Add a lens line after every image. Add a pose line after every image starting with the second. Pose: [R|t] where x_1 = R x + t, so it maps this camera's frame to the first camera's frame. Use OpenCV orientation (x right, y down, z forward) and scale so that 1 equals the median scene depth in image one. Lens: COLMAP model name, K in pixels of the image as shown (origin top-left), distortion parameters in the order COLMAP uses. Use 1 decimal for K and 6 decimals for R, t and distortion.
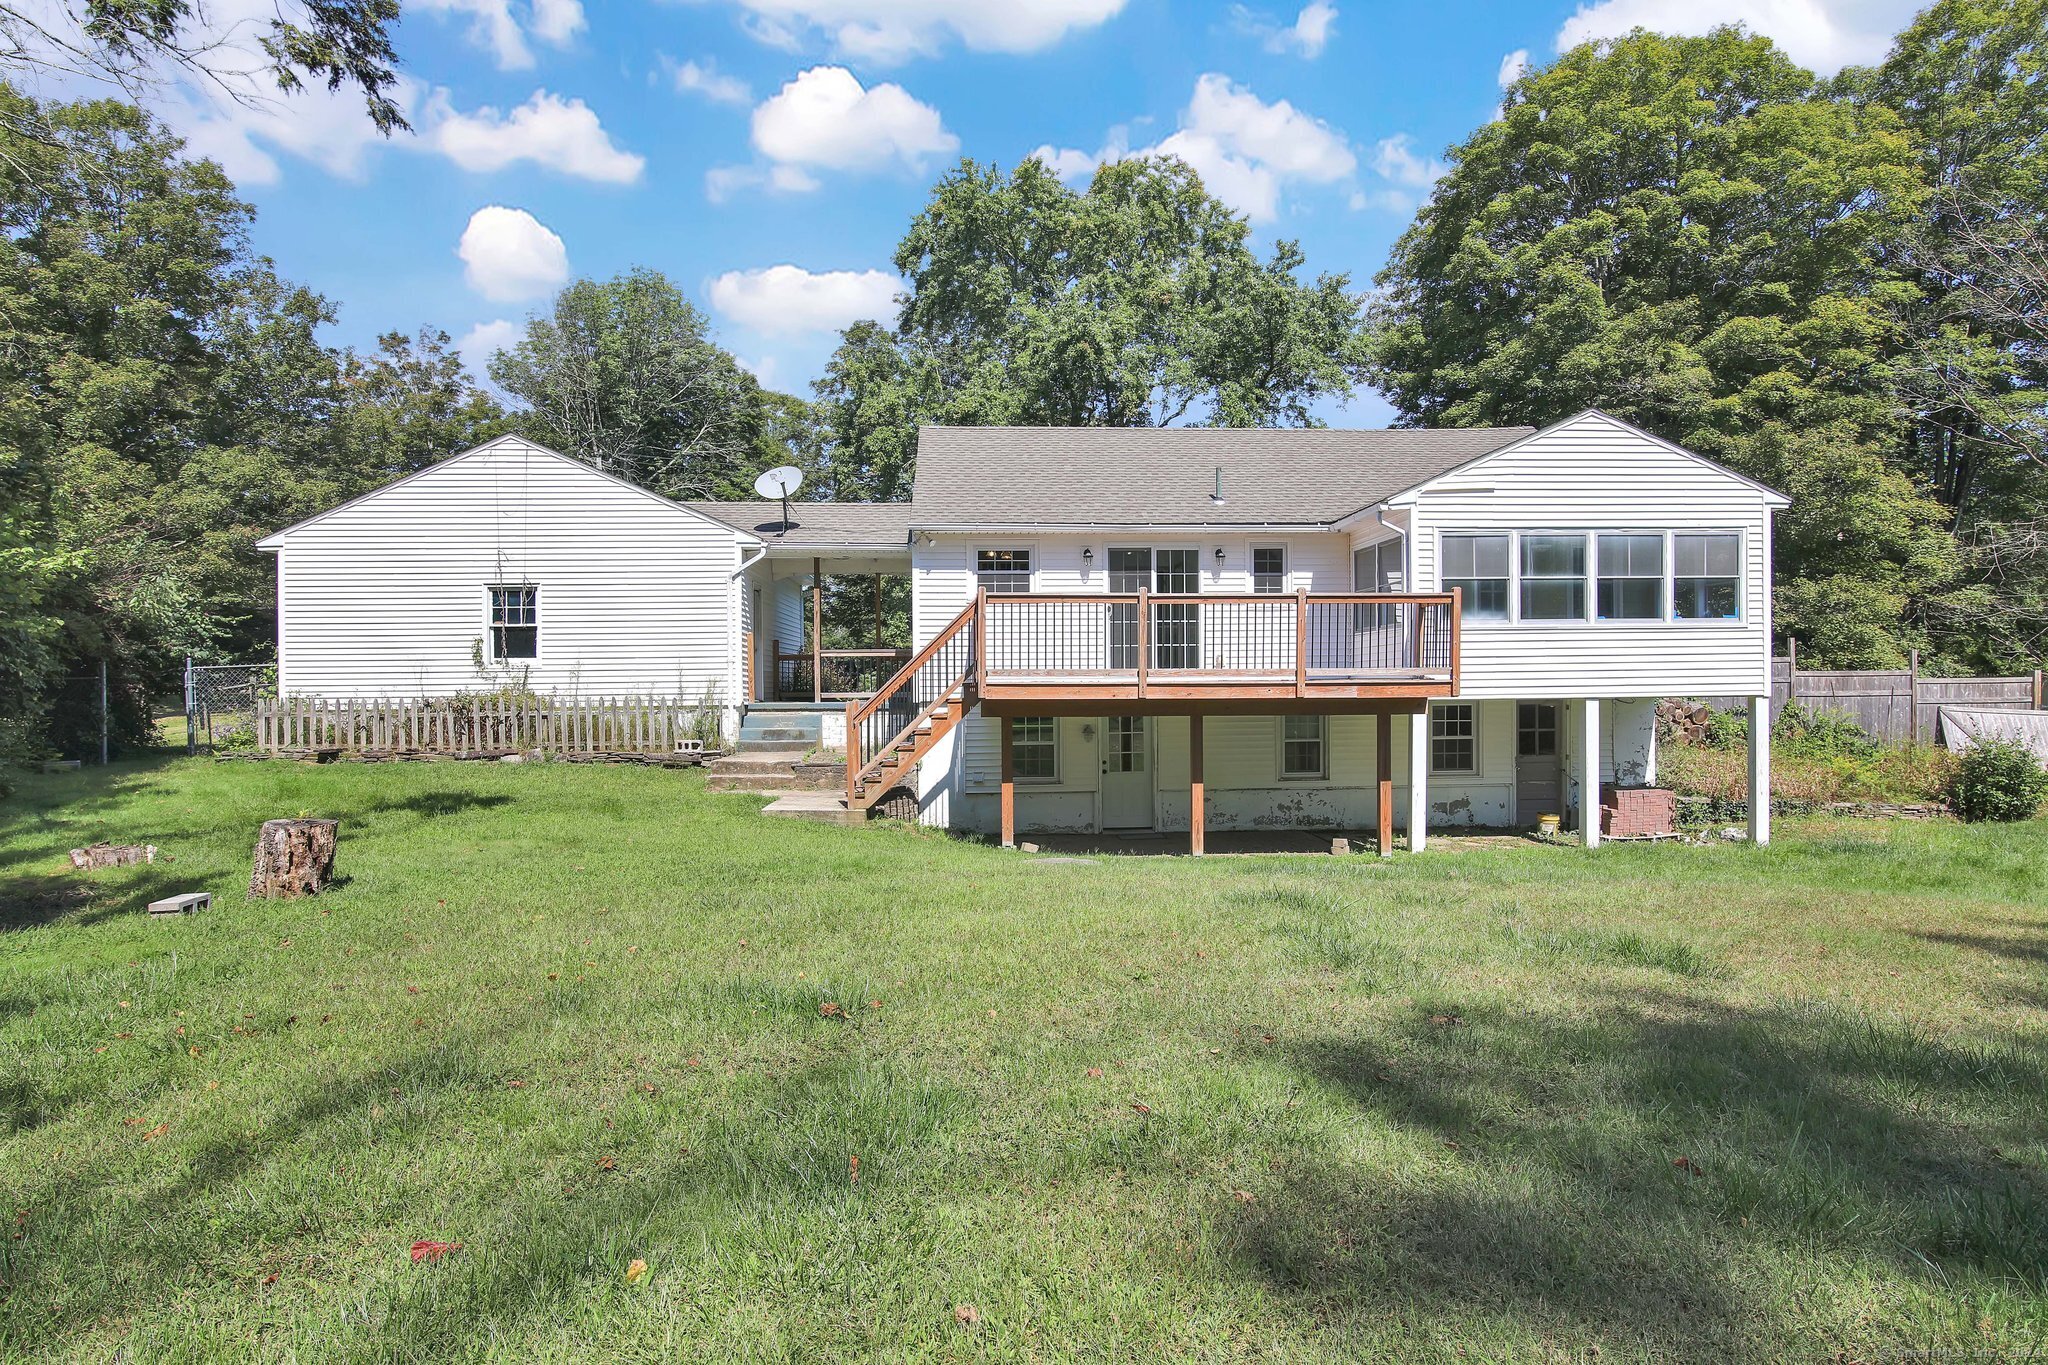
lens RADIAL K [[1168.6, 0, 1024.0], [0, 1168.6, 682.5], [0, 0, 1]] dist [0.000794, 0.000002]
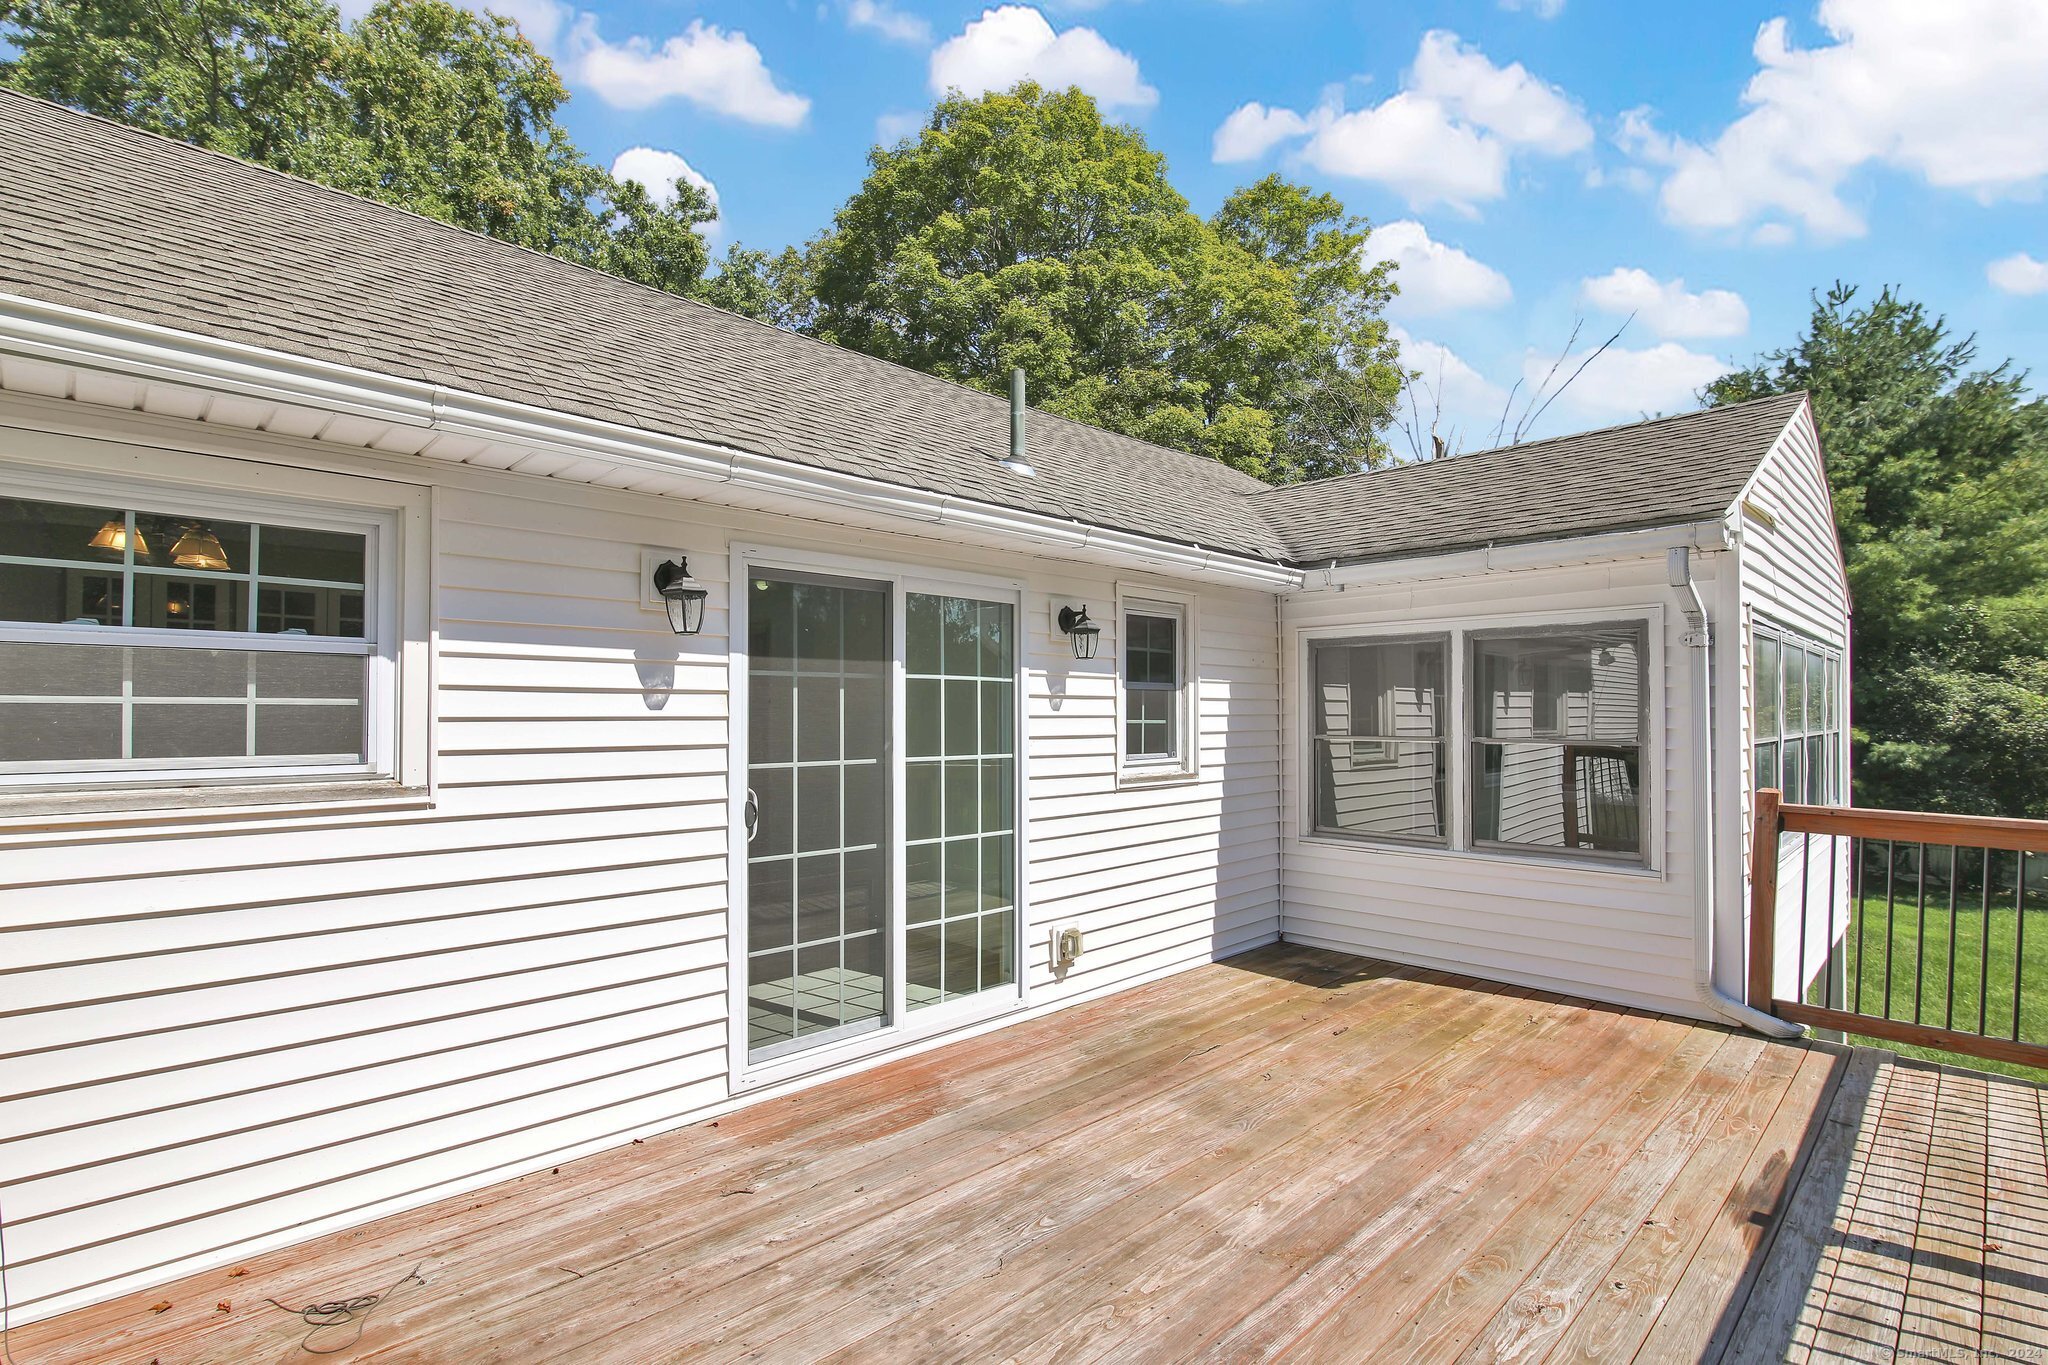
lens RADIAL K [[960.6, 0, 1022.3], [0, 960.6, 695.2], [0, 0, 1]] dist [-0.013253, 0.000154]
pose [[0.753661, 0.019390, 0.656977, -0.016895], [-0.006339, 0.999733, -0.022234, -0.082432], [-0.657233, 0.012592, 0.753583, 0.800142]]
